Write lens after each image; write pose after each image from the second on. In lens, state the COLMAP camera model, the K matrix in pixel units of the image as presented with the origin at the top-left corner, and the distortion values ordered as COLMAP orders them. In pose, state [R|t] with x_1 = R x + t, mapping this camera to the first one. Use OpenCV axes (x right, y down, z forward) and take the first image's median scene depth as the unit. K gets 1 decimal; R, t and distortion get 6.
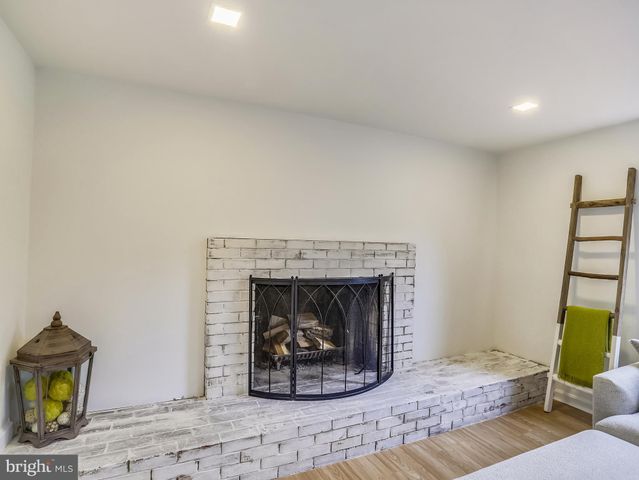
lens RADIAL K [[364.6, 0, 319.5], [0, 364.6, 240.0], [0, 0, 1]] dist [-0.028753, 0.002222]
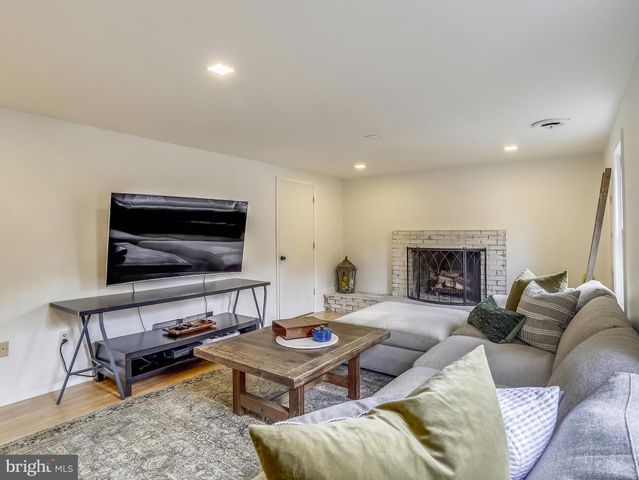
lens RADIAL K [[364.6, 0, 319.5], [0, 364.6, 240.0], [0, 0, 1]] dist [-0.028753, 0.002222]
pose [[0.472823, -0.013629, -0.881052, 1.608656], [0.020620, 0.999778, -0.004400, 0.054469], [0.880916, -0.016087, 0.472999, -0.604216]]
